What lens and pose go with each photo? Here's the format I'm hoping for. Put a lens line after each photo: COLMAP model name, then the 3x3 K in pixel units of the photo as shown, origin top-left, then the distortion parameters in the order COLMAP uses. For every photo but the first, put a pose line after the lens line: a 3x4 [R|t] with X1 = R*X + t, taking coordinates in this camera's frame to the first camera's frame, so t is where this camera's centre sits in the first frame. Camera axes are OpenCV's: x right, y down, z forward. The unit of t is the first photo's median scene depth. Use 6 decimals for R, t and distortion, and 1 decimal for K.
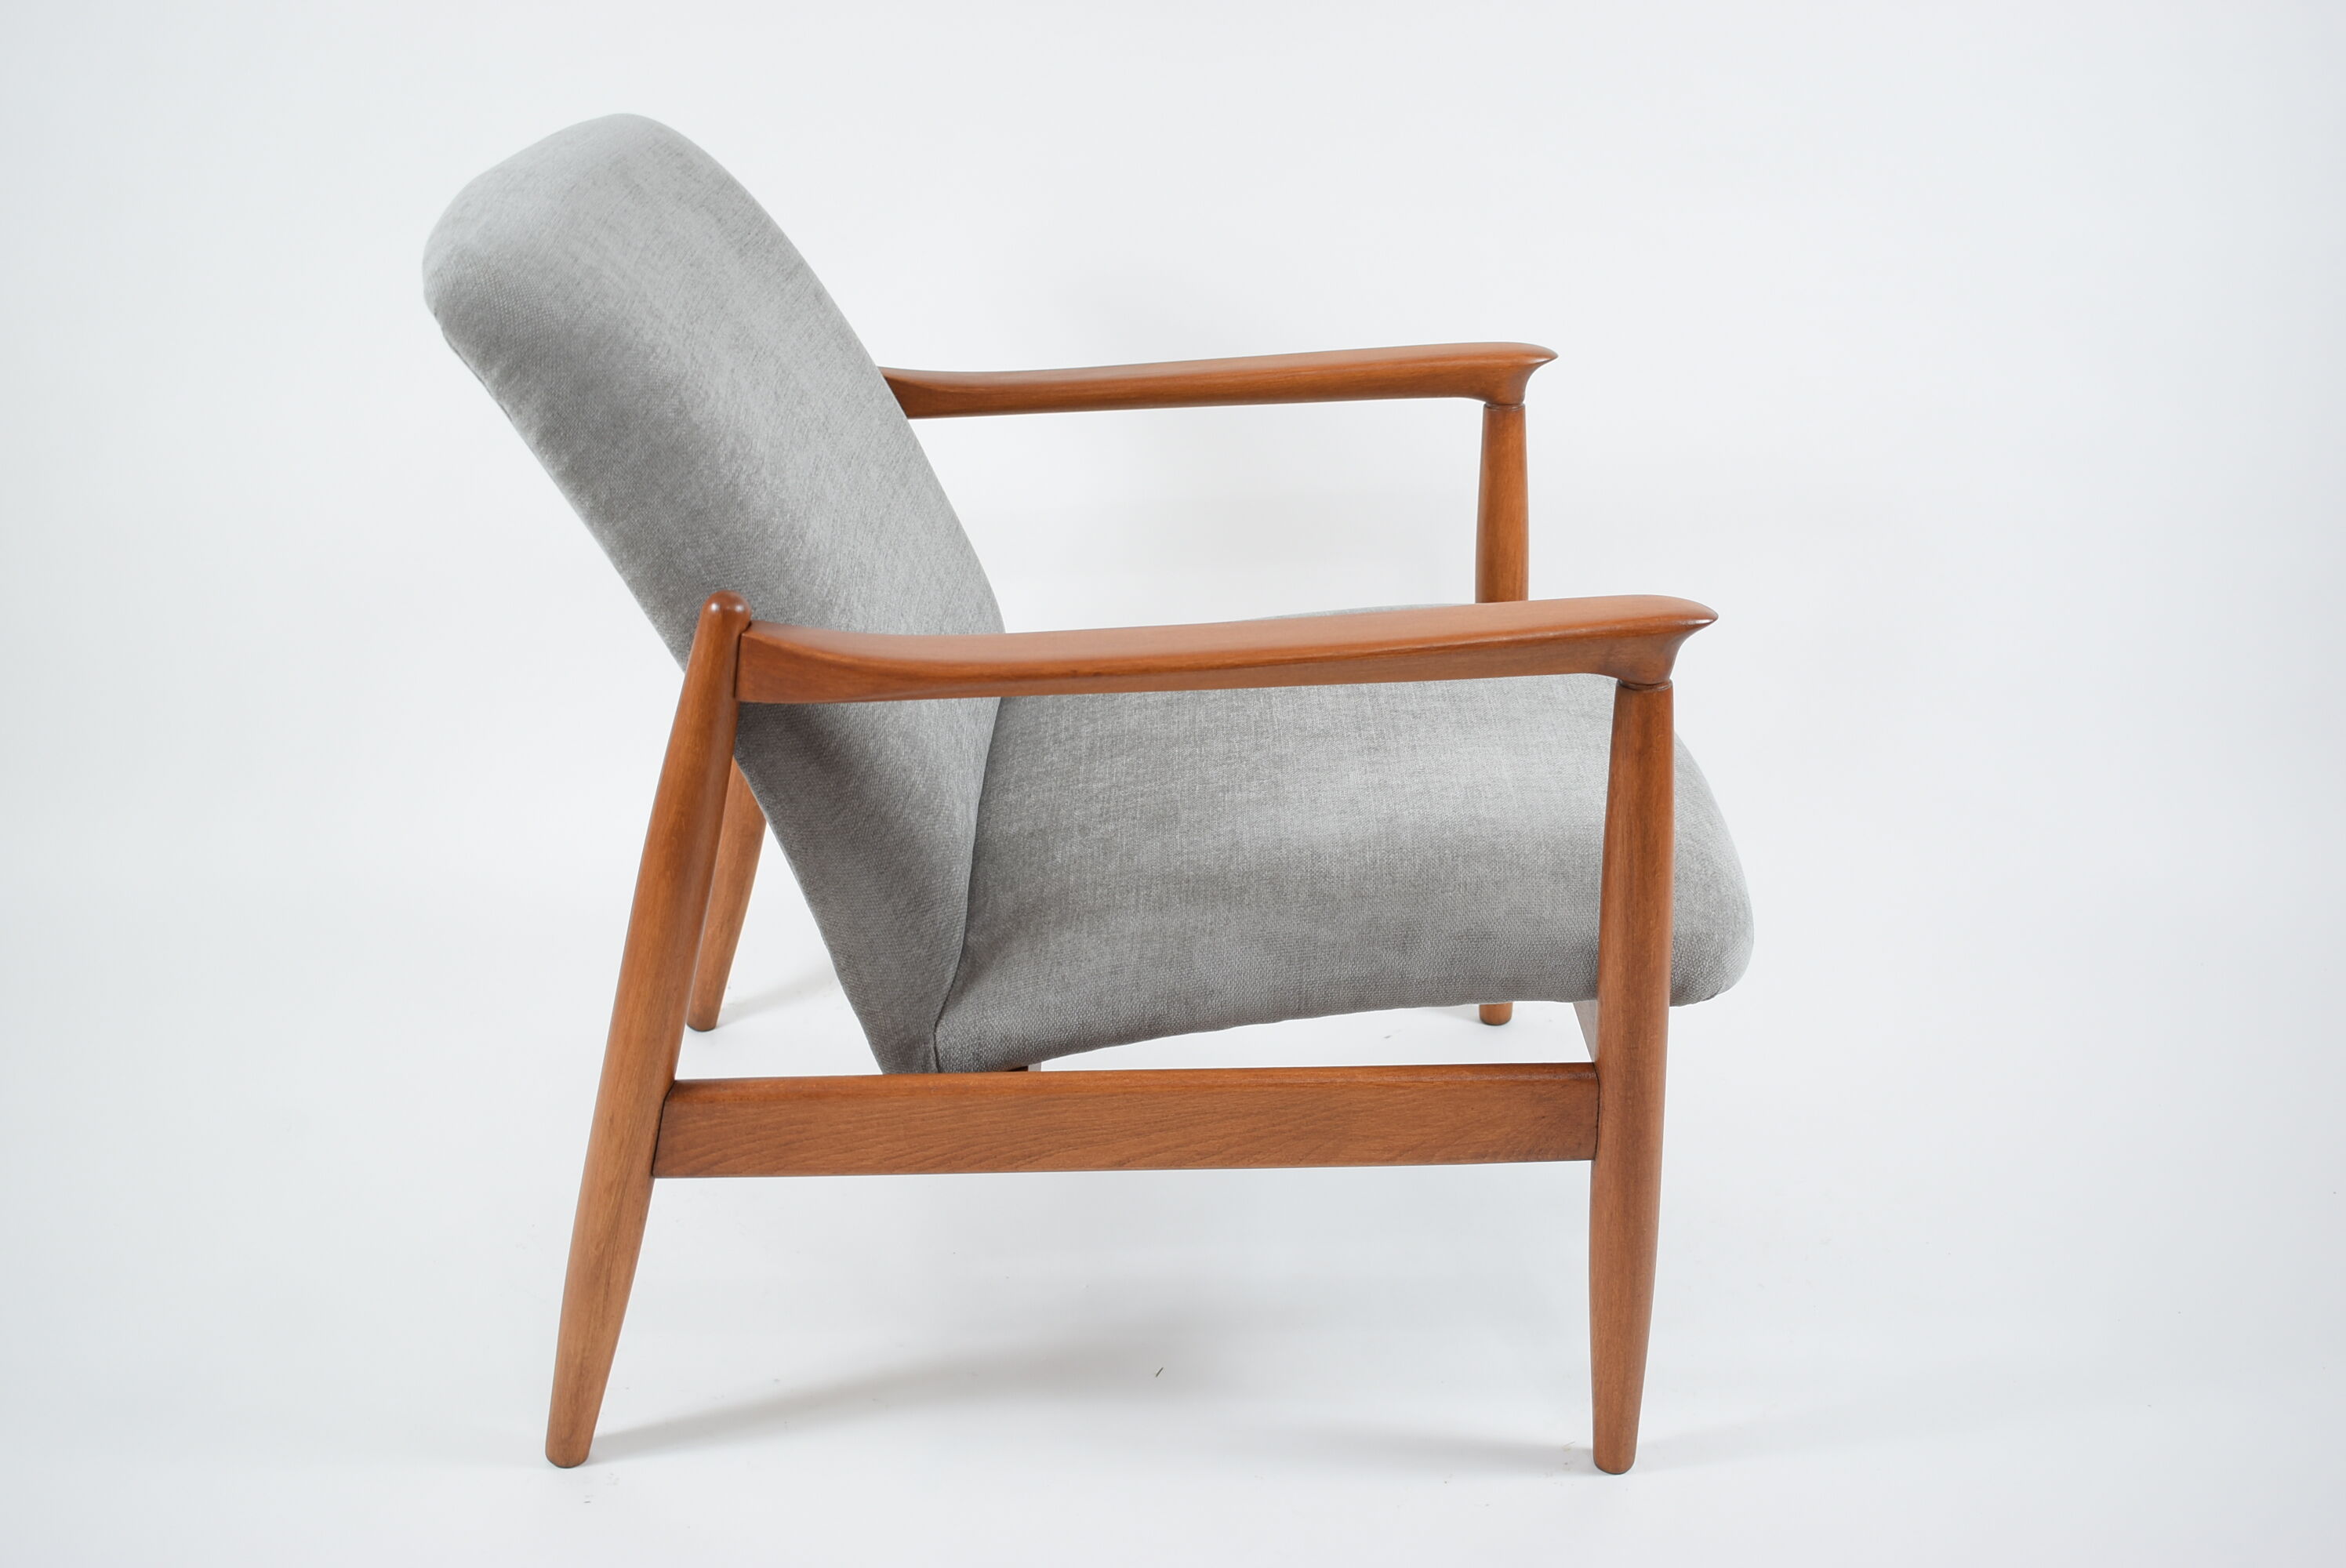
lens RADIAL K [[2724.0, 0, 1173.0], [0, 2724.0, 784.0], [0, 0, 1]] dist [-0.067243, -0.002009]
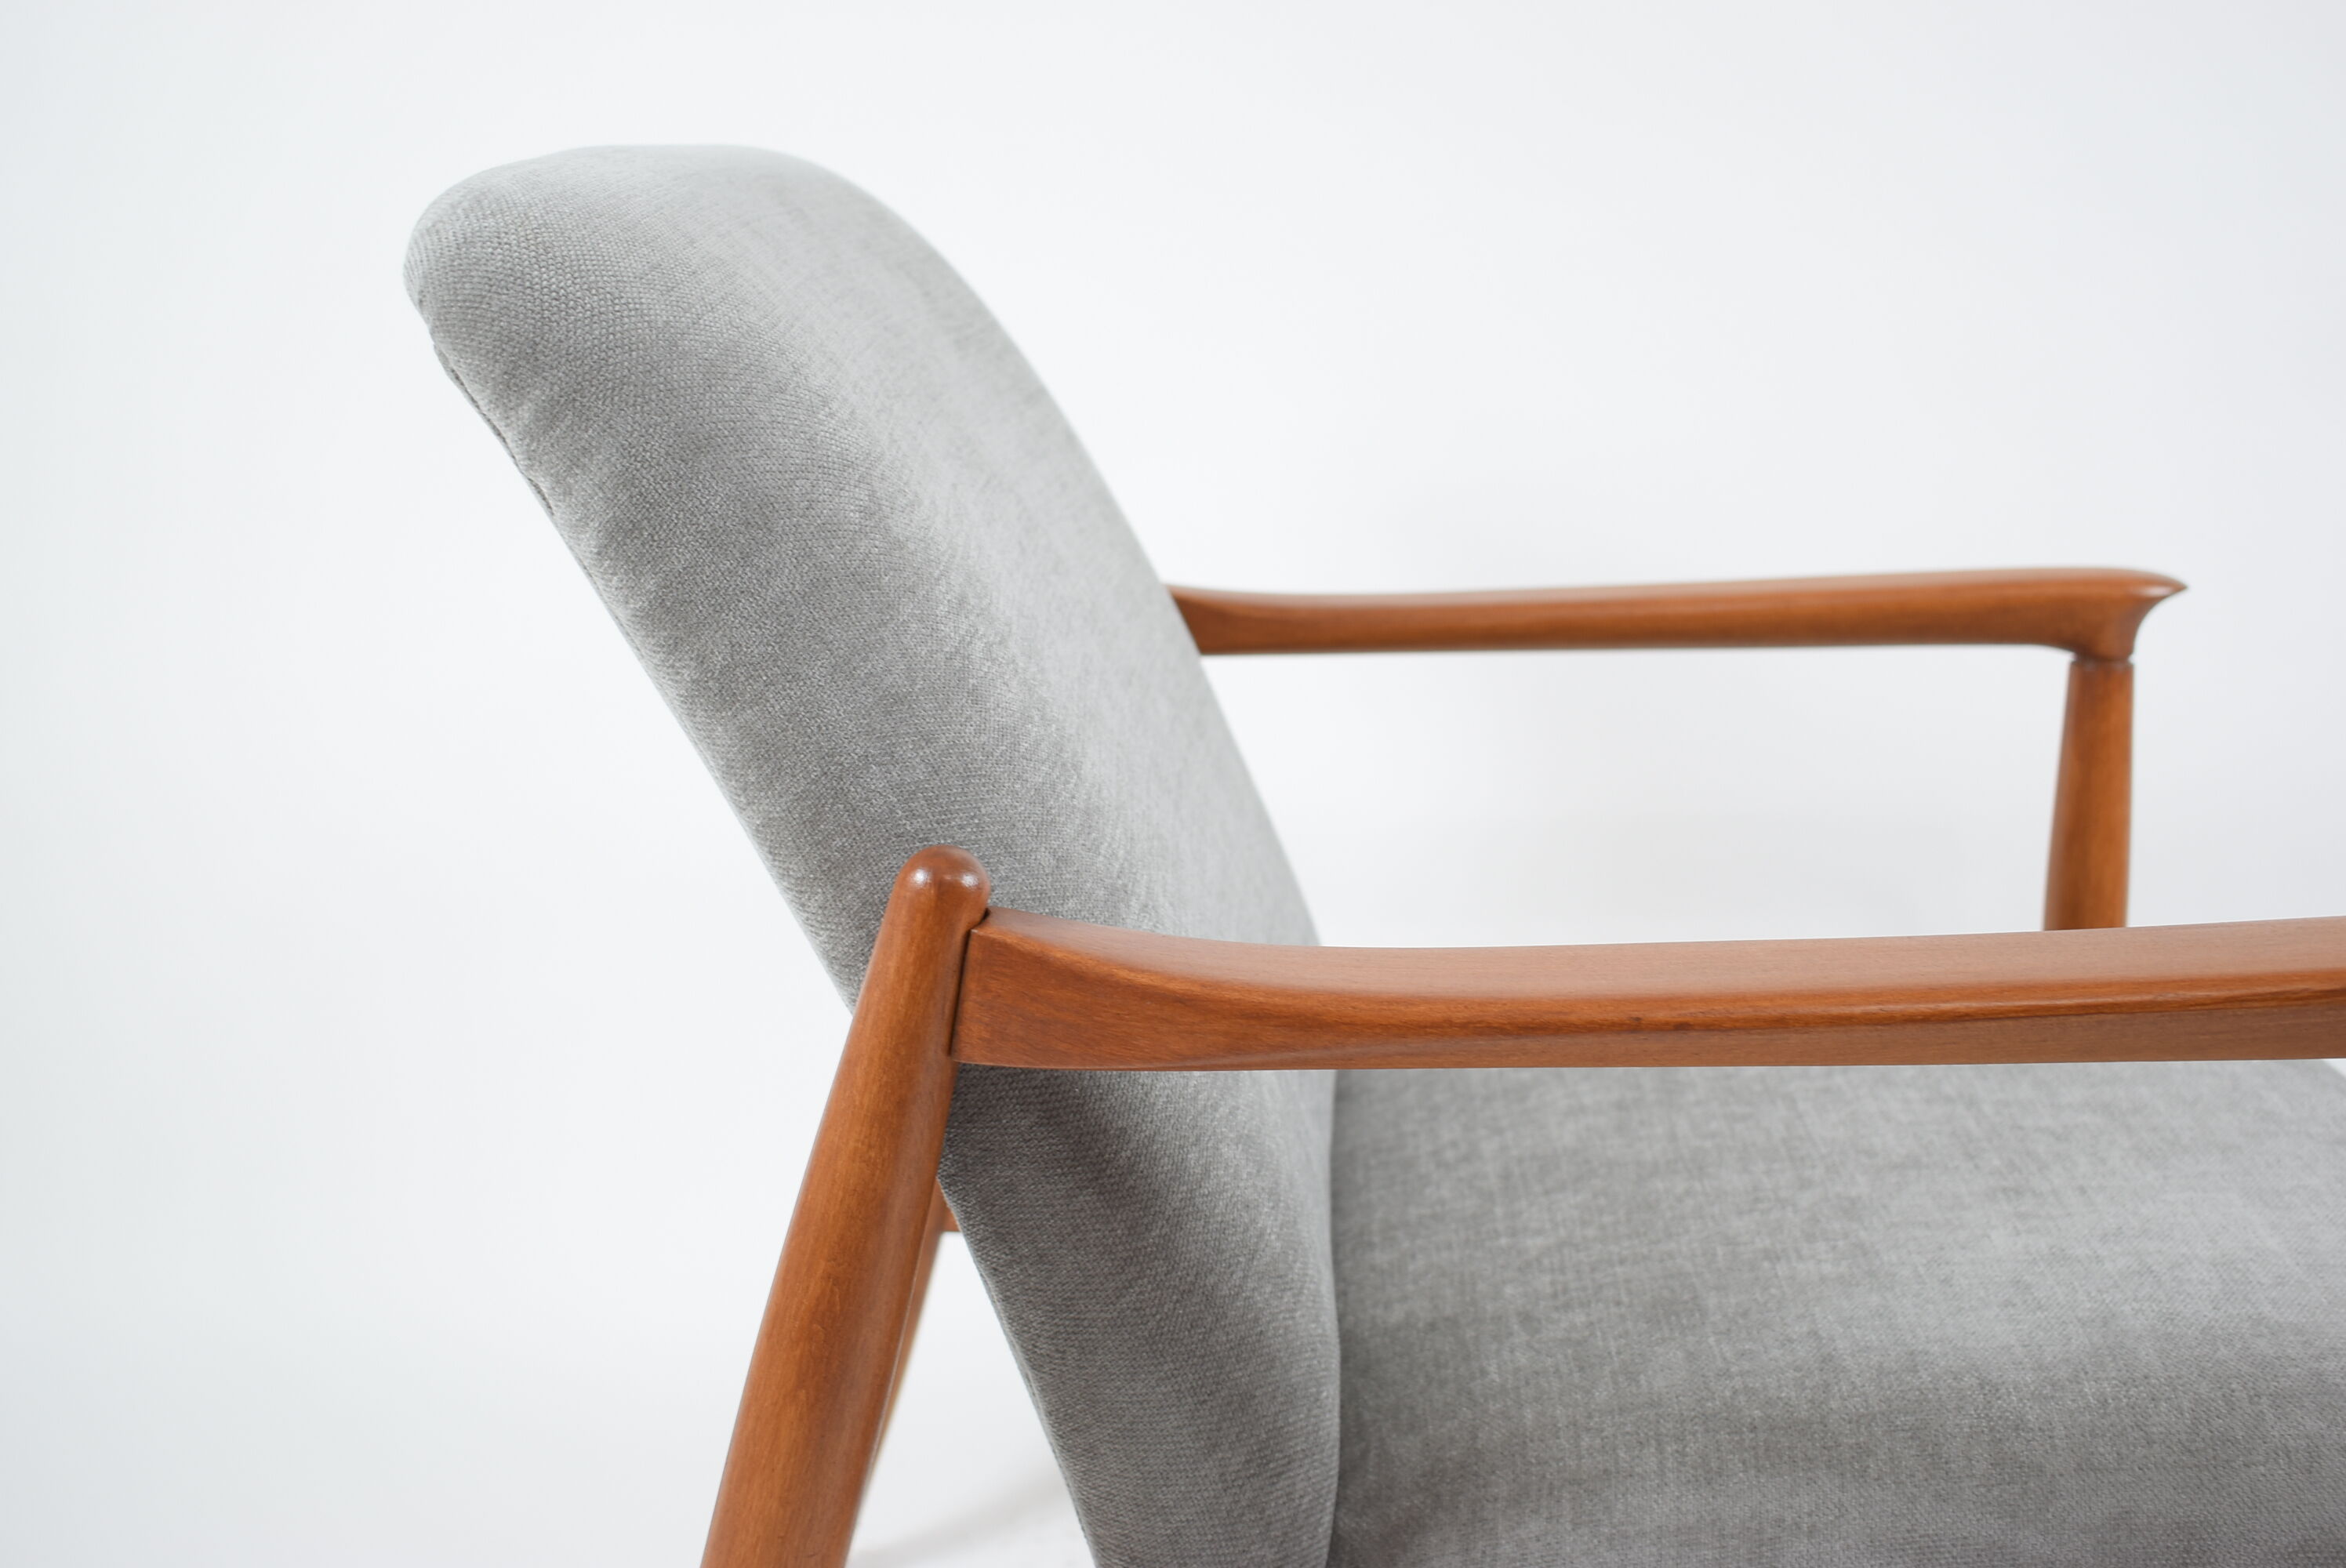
lens RADIAL K [[2685.0, 0, 1173.0], [0, 2685.0, 784.0], [0, 0, 1]] dist [-0.061332, 0.007435]
pose [[0.999084, 0.026009, -0.033988, -0.098886], [-0.031102, 0.986766, -0.159142, -0.002864], [0.029399, 0.160054, 0.986670, 0.471861]]
